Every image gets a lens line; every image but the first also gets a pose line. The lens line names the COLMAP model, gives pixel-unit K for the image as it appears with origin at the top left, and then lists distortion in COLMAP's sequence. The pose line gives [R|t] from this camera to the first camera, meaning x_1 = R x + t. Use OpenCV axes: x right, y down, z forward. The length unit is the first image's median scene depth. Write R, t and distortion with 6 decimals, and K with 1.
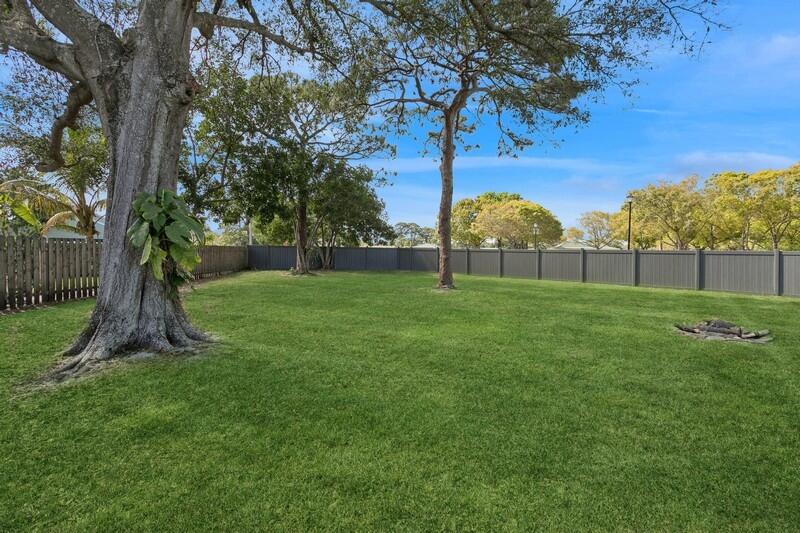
lens RADIAL K [[376.3, 0, 398.0], [0, 376.3, 263.4], [0, 0, 1]] dist [-0.002477, 0.007387]
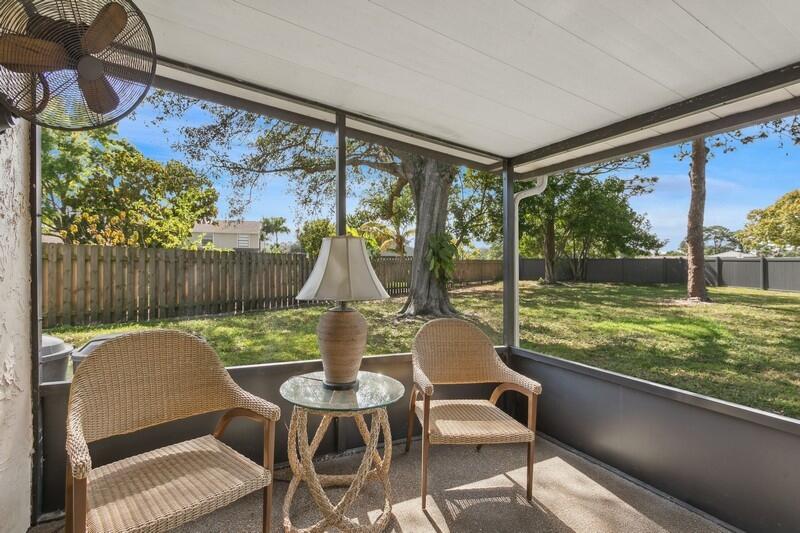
lens RADIAL K [[376.3, 0, 398.0], [0, 376.3, 263.4], [0, 0, 1]] dist [-0.002477, 0.007387]
pose [[0.776698, -0.010751, -0.629781, 0.128834], [-0.010305, 0.999504, -0.029771, 0.007768], [0.629788, 0.029613, 0.776202, -0.187640]]
